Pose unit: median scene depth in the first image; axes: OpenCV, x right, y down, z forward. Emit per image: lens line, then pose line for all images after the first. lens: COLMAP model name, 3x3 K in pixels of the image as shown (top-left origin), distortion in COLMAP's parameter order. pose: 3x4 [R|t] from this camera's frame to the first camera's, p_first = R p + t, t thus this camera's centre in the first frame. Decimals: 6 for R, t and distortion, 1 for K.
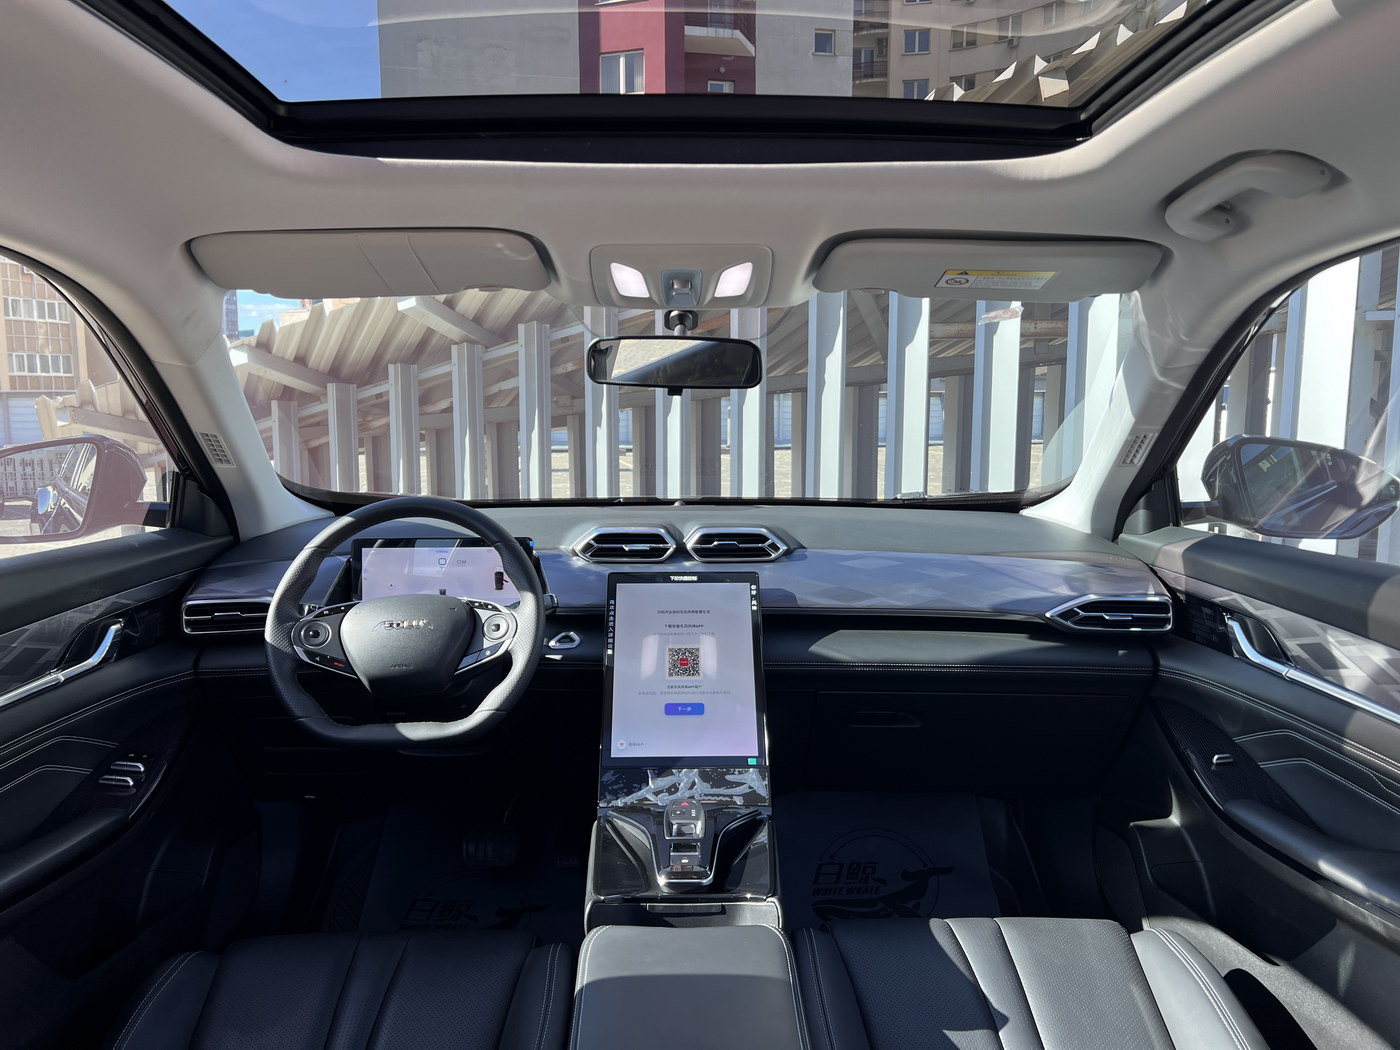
lens RADIAL K [[1034.2, 0, 700.0], [0, 1034.2, 525.0], [0, 0, 1]] dist [0.003214, -0.005744]
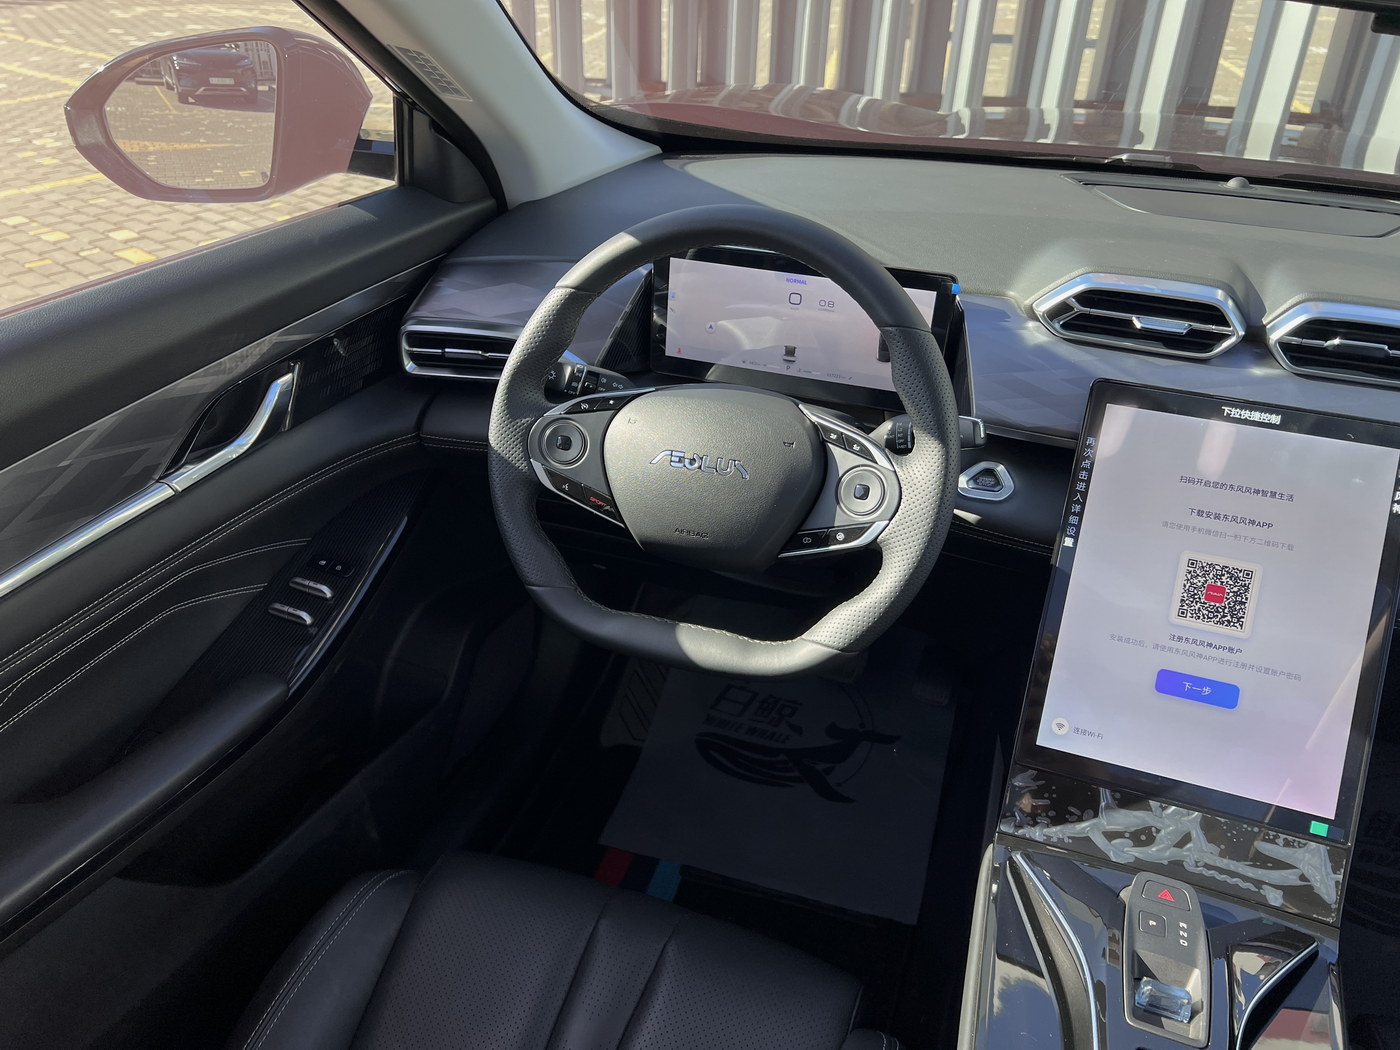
lens RADIAL K [[1072.0, 0, 700.0], [0, 1072.0, 525.0], [0, 0, 1]] dist [0.091000, -0.112564]
pose [[0.925920, 0.208630, -0.314874, -0.093884], [-0.063515, 0.907747, 0.414683, -0.111544], [0.372341, -0.363964, 0.853752, 0.477611]]
